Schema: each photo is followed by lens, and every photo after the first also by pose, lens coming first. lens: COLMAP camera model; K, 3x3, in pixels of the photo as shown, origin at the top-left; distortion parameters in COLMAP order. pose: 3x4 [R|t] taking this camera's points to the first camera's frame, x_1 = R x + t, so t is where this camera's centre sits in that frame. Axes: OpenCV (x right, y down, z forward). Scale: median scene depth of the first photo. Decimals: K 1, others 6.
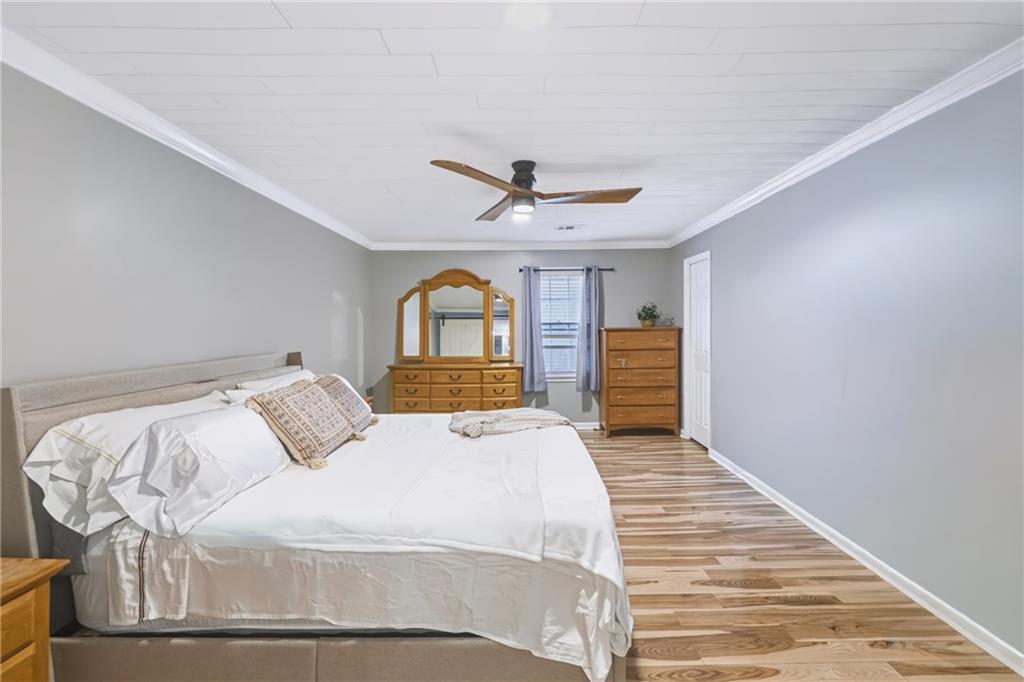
lens RADIAL K [[459.3, 0, 512.0], [0, 459.3, 341.0], [0, 0, 1]] dist [0.066631, 0.000016]
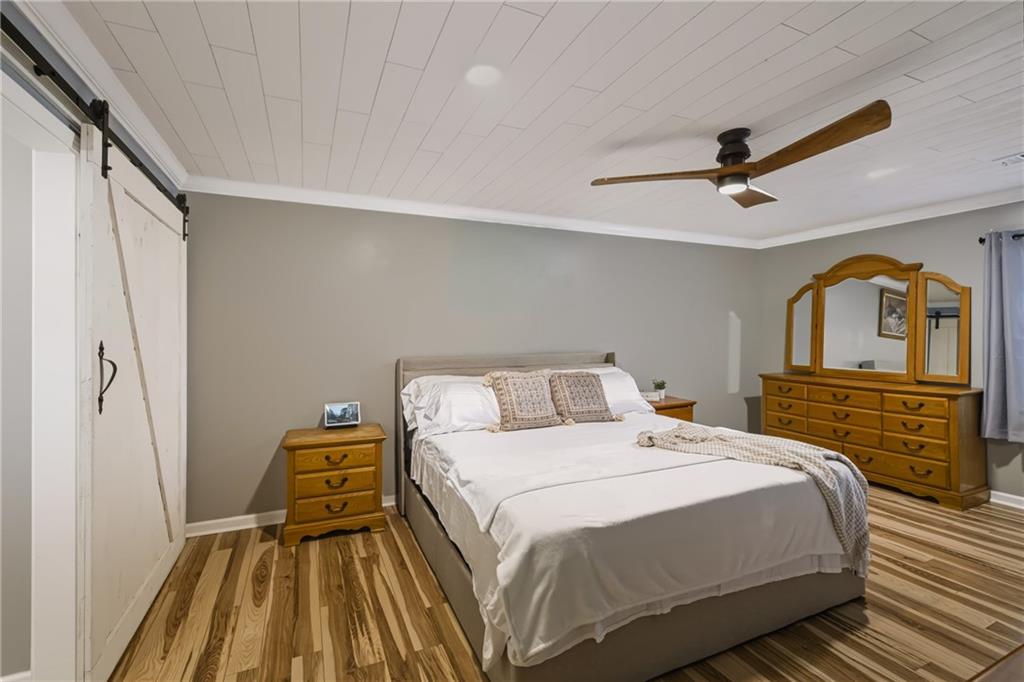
lens RADIAL K [[447.2, 0, 499.4], [0, 447.2, 333.2], [0, 0, 1]] dist [0.001982, 0.000231]
pose [[0.411197, 0.003694, -0.911539, 0.307613], [-0.027263, 0.999594, -0.008248, -0.005714], [0.911138, 0.028243, 0.411131, 0.159018]]
